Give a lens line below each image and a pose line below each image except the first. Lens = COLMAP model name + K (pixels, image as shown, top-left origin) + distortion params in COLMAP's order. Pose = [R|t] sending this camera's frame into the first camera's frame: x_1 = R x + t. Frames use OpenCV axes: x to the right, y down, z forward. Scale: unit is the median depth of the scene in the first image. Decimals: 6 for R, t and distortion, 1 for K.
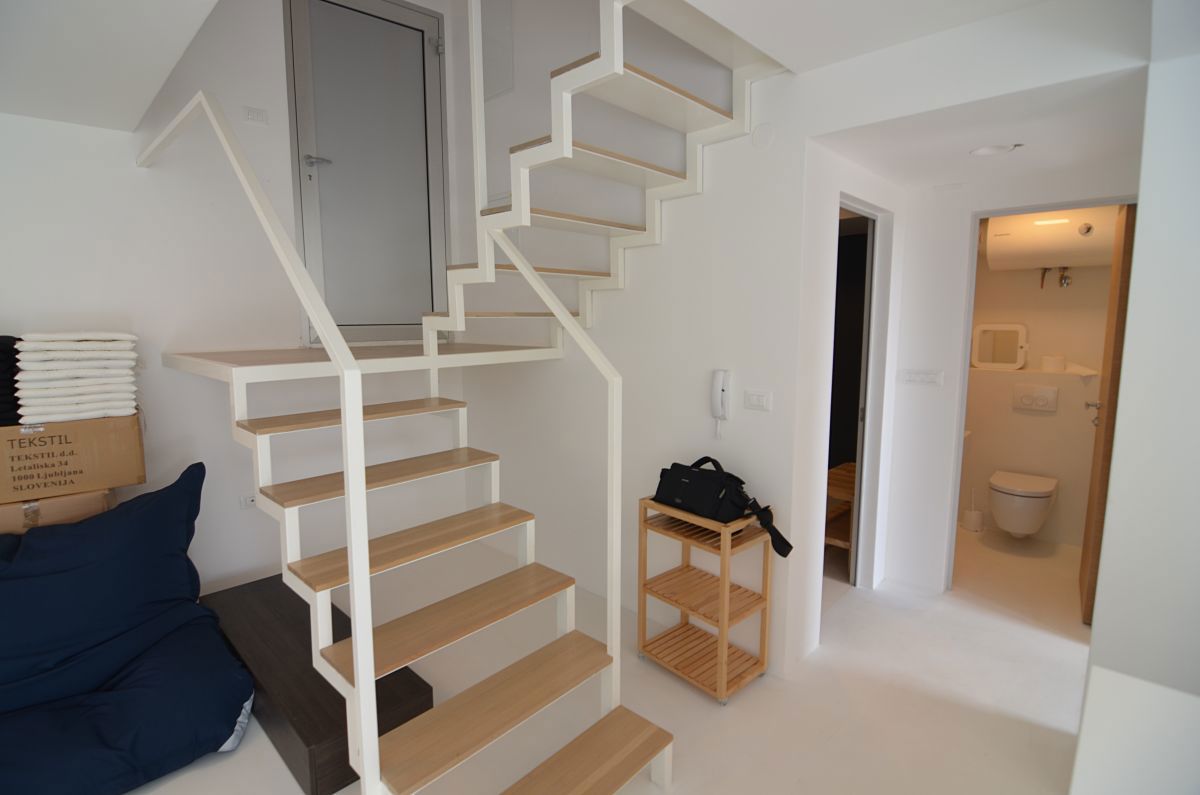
lens RADIAL K [[573.8, 0, 577.3], [0, 573.8, 390.7], [0, 0, 1]] dist [-0.000259, -0.015639]
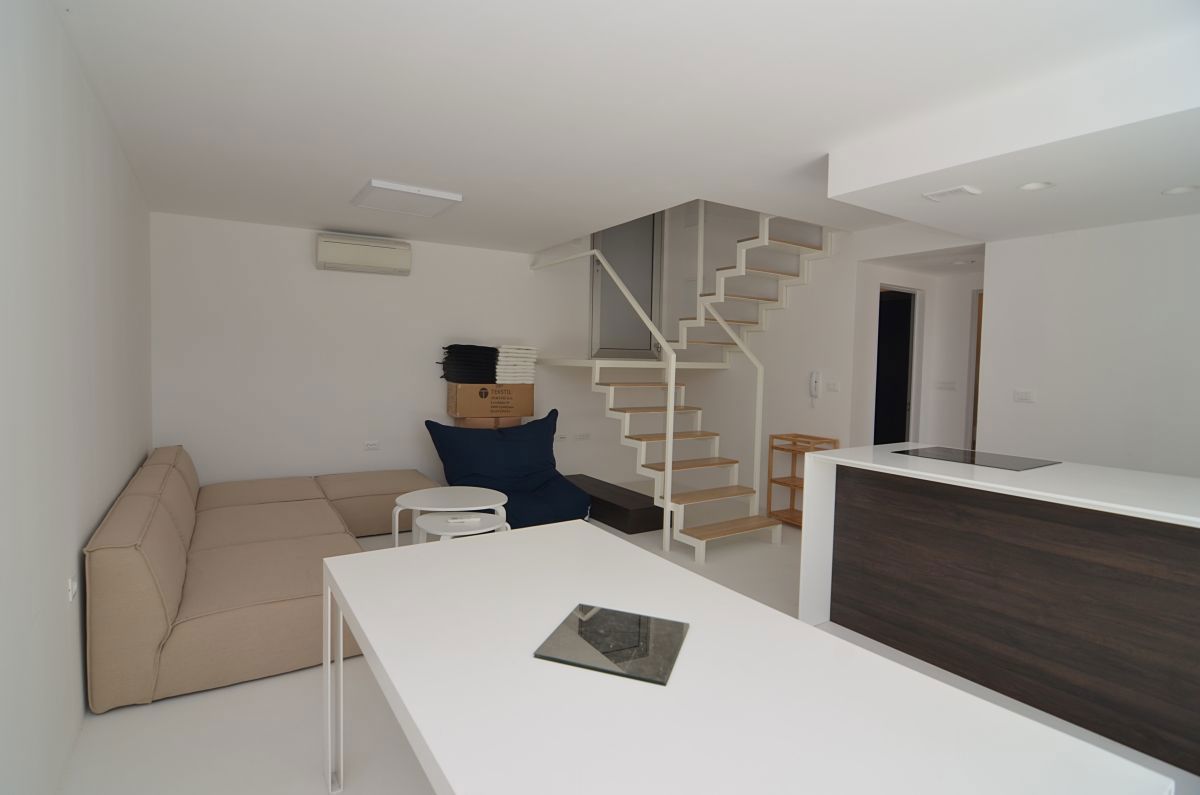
lens RADIAL K [[575.4, 0, 600.0], [0, 575.4, 397.5], [0, 0, 1]] dist [-0.000292, -0.000077]
pose [[0.981087, 0.035825, -0.190223, -0.101803], [-0.048461, 0.996887, -0.062192, 0.224157], [0.187403, 0.070234, 0.979769, -1.140312]]
